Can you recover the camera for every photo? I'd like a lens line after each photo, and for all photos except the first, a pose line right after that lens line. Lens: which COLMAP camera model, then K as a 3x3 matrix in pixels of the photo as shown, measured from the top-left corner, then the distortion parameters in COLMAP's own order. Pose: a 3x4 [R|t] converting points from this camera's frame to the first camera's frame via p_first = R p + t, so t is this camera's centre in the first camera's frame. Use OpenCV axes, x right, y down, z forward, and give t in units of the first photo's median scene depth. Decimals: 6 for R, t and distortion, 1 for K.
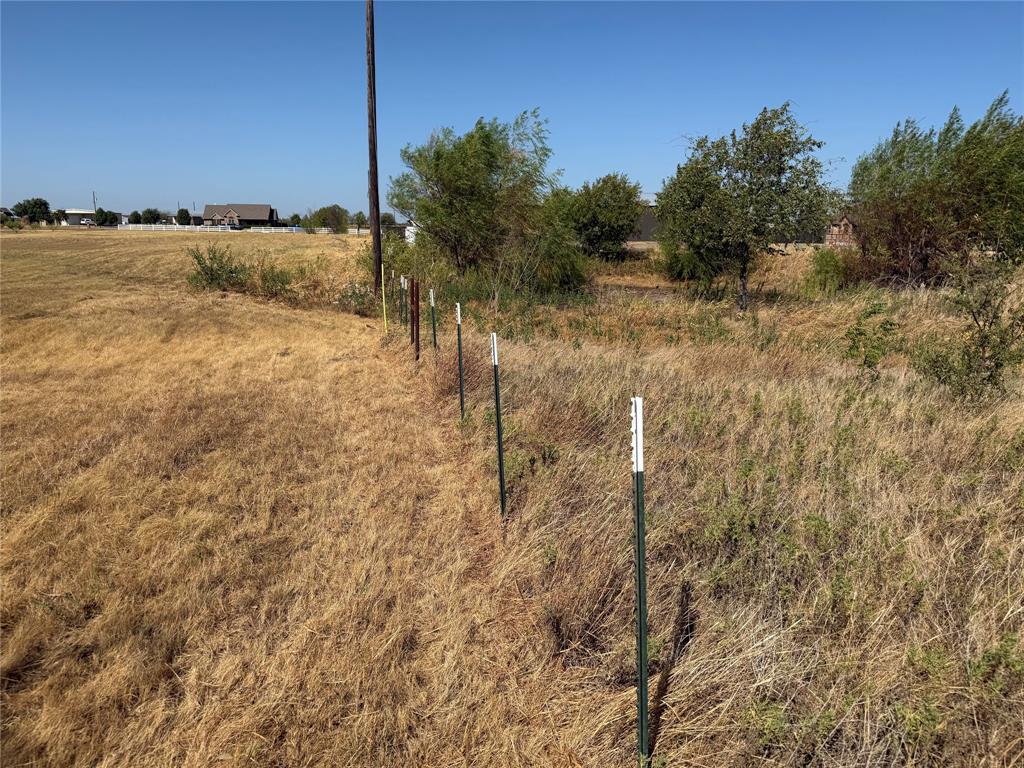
lens RADIAL K [[717.2, 0, 506.0], [0, 717.2, 385.0], [0, 0, 1]] dist [0.075530, -0.103483]
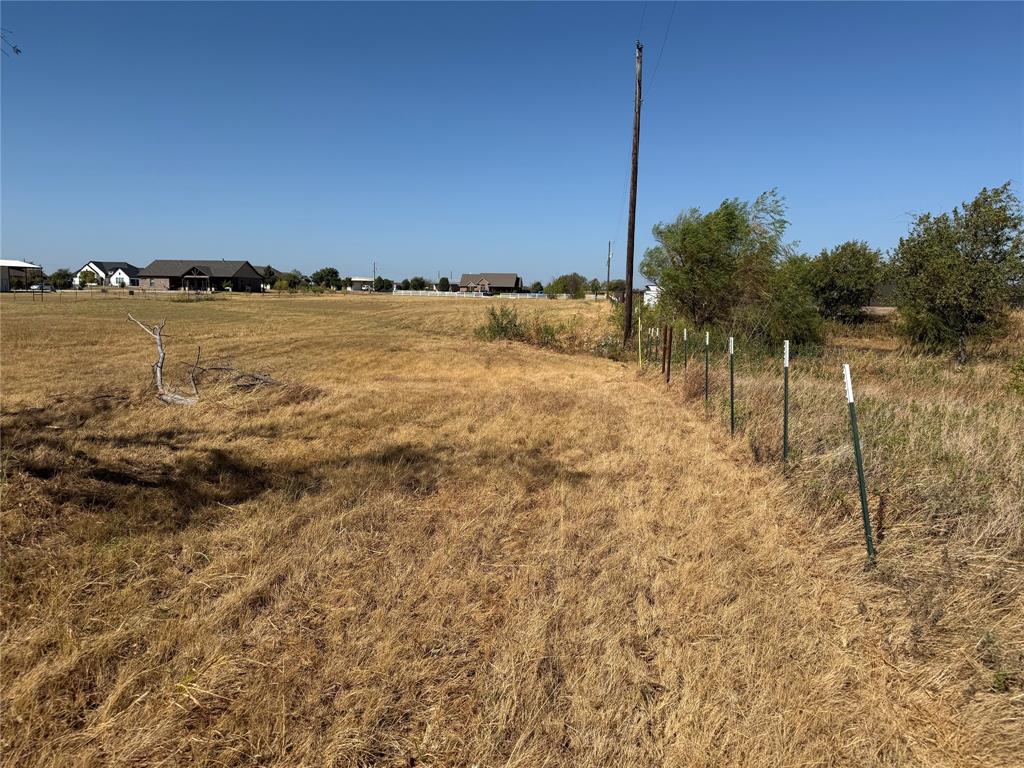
lens RADIAL K [[717.2, 0, 506.2], [0, 717.2, 401.9], [0, 0, 1]] dist [0.075530, -0.103483]
pose [[0.951456, 0.050756, -0.303571, 0.001244], [-0.070618, 0.995997, -0.054807, 0.052515], [0.299574, 0.073584, 0.951231, -0.216498]]
